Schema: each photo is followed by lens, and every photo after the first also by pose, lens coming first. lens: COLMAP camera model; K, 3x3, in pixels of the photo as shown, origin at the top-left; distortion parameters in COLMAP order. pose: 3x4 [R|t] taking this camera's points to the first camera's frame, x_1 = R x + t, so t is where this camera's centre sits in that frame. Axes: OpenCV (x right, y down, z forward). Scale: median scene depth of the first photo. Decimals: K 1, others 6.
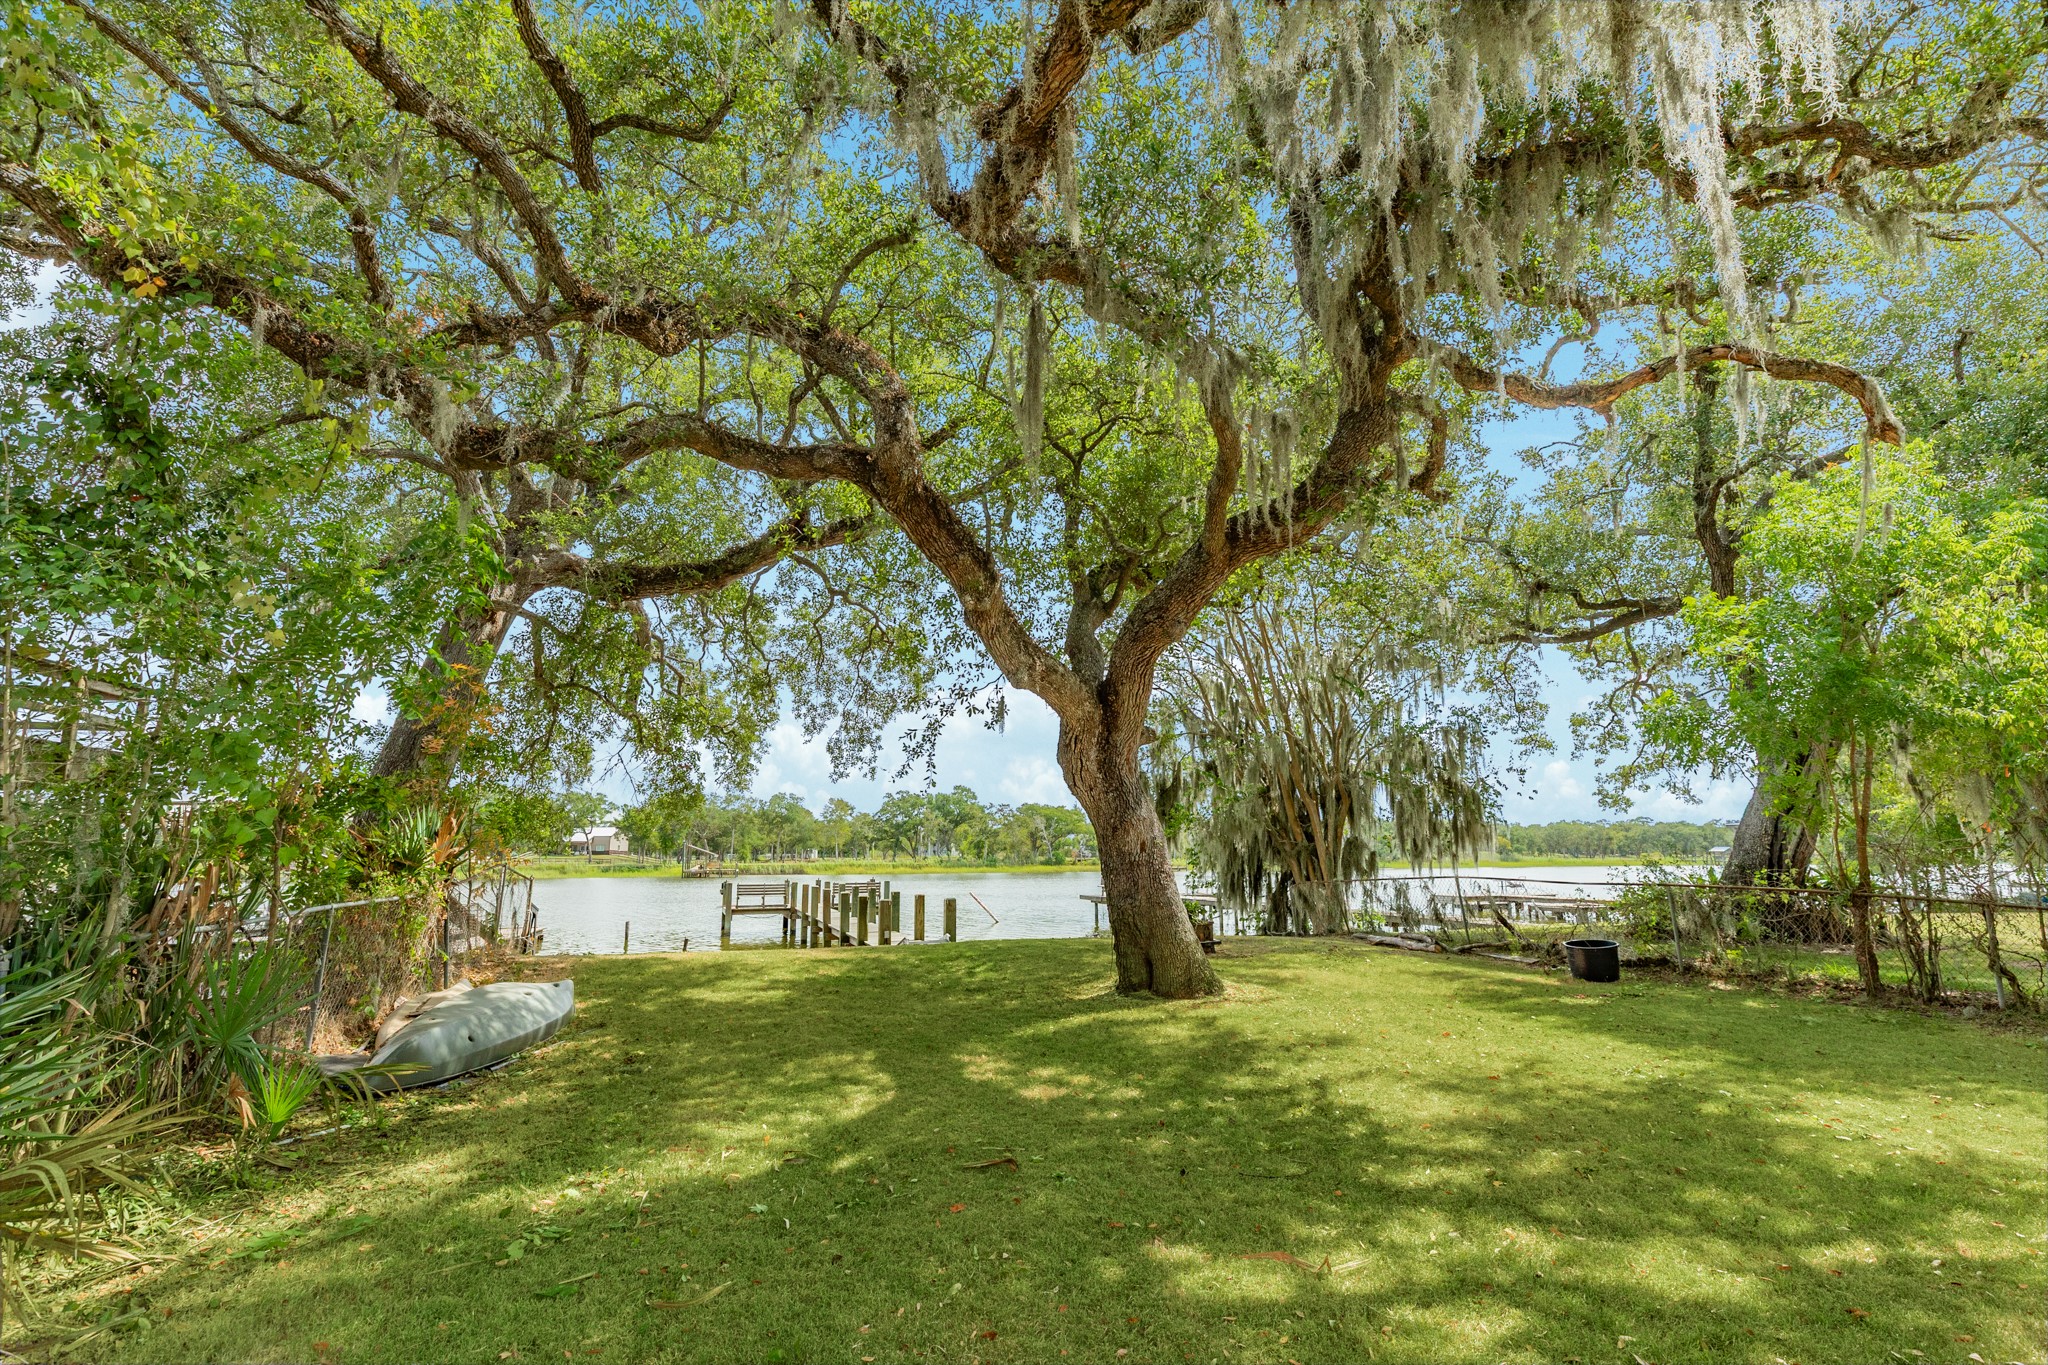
lens RADIAL K [[922.2, 0, 1028.2], [0, 922.2, 683.9], [0, 0, 1]] dist [-0.000093, 0.000351]
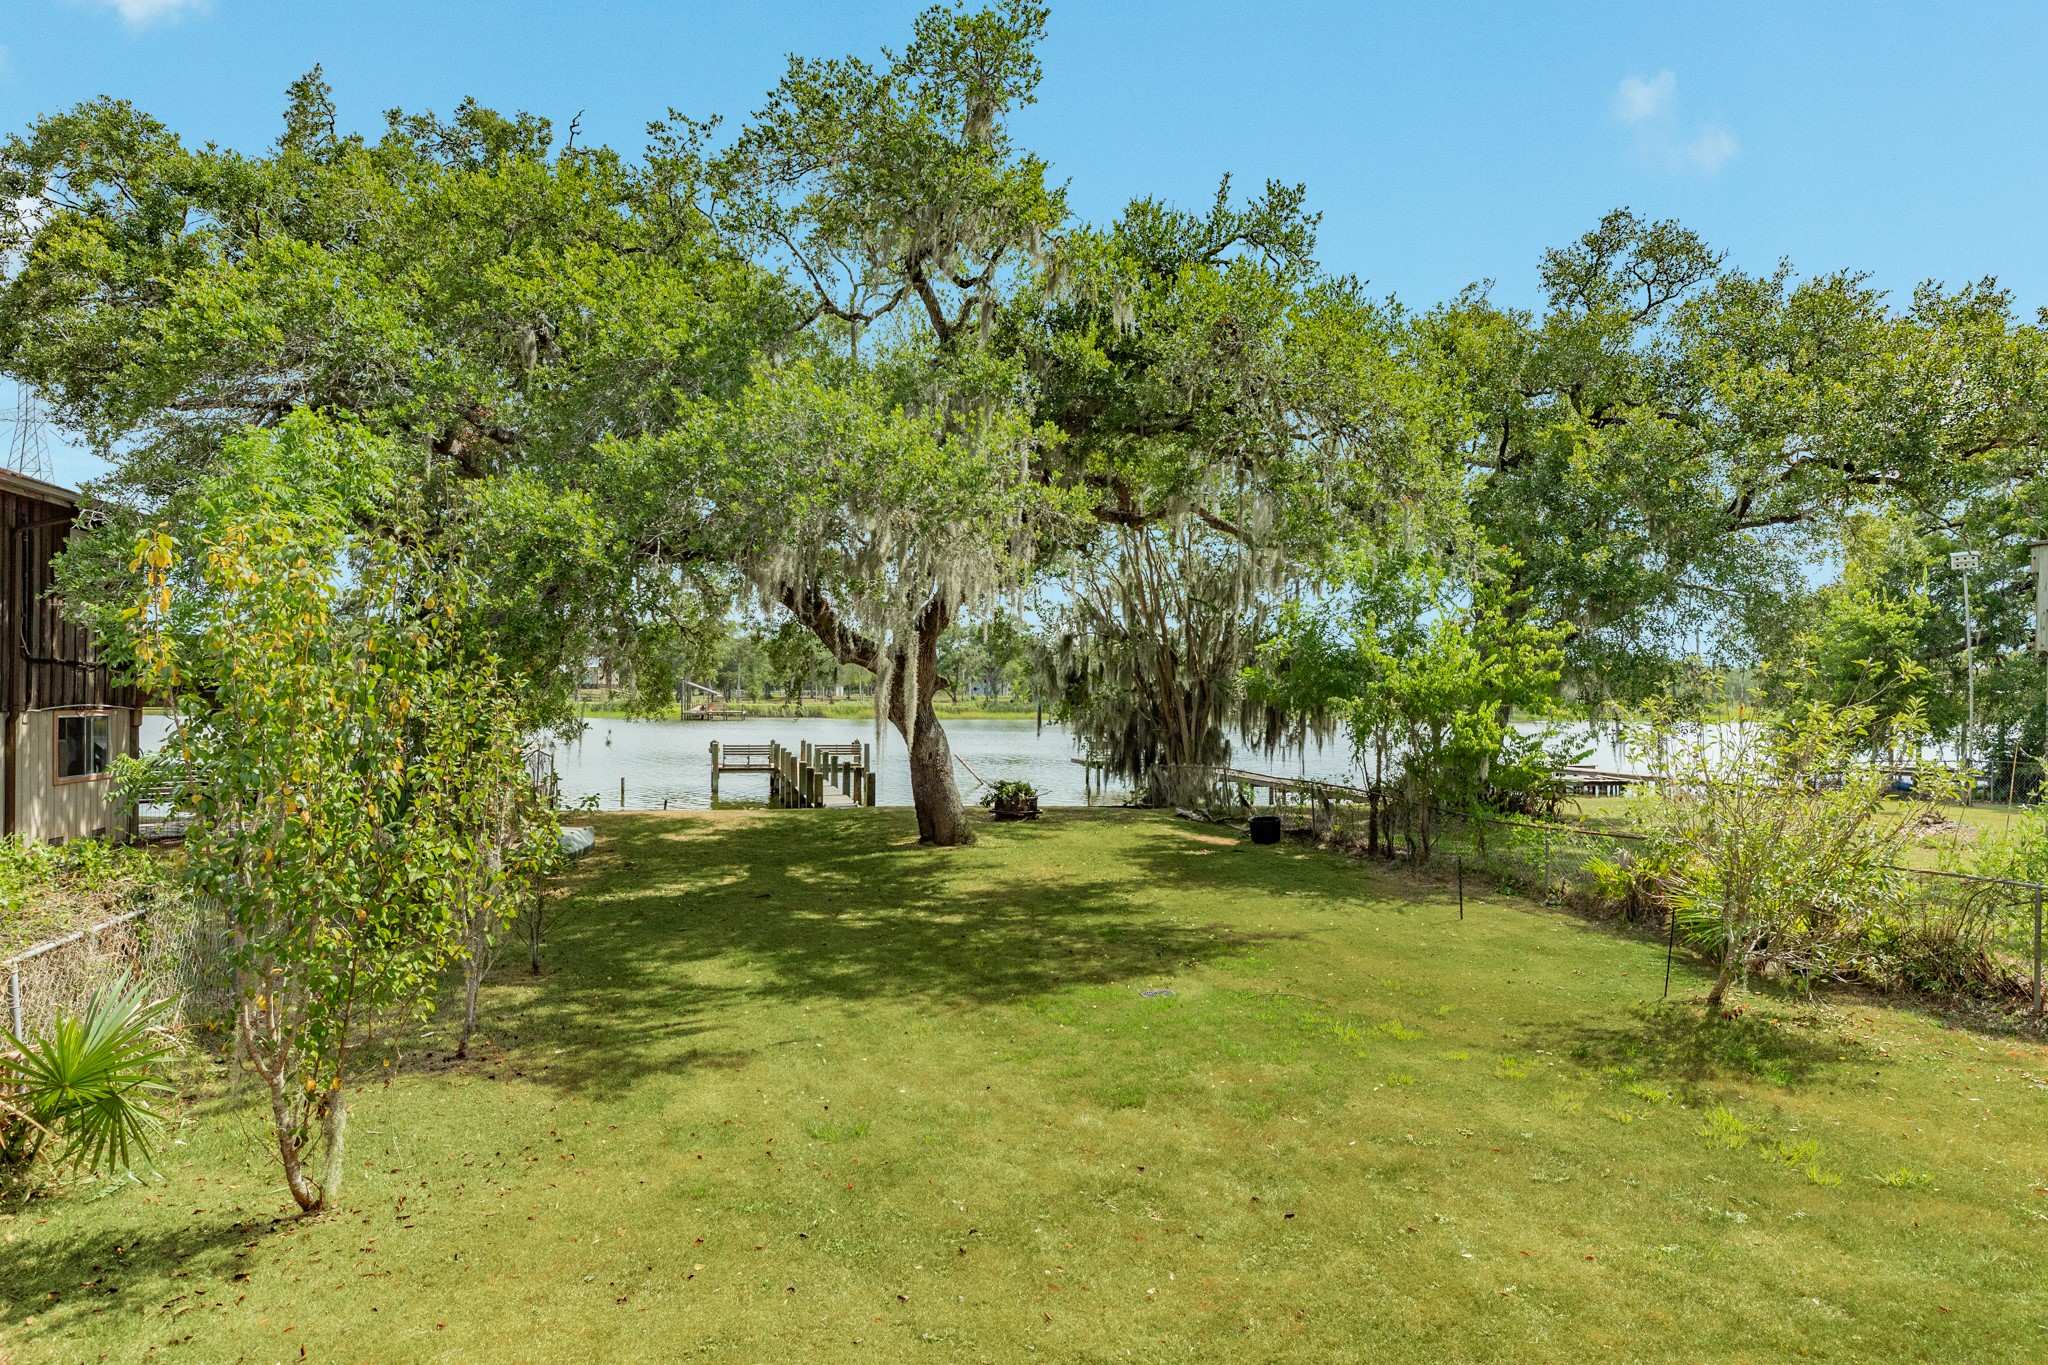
lens RADIAL K [[1245.6, 0, 1019.3], [0, 1245.6, 682.3], [0, 0, 1]] dist [-0.001557, 0.000205]
pose [[0.995670, 0.014922, -0.091752, 0.205738], [0.001701, 0.983941, 0.178485, -0.145042], [0.092942, -0.177868, 0.979655, -0.471157]]
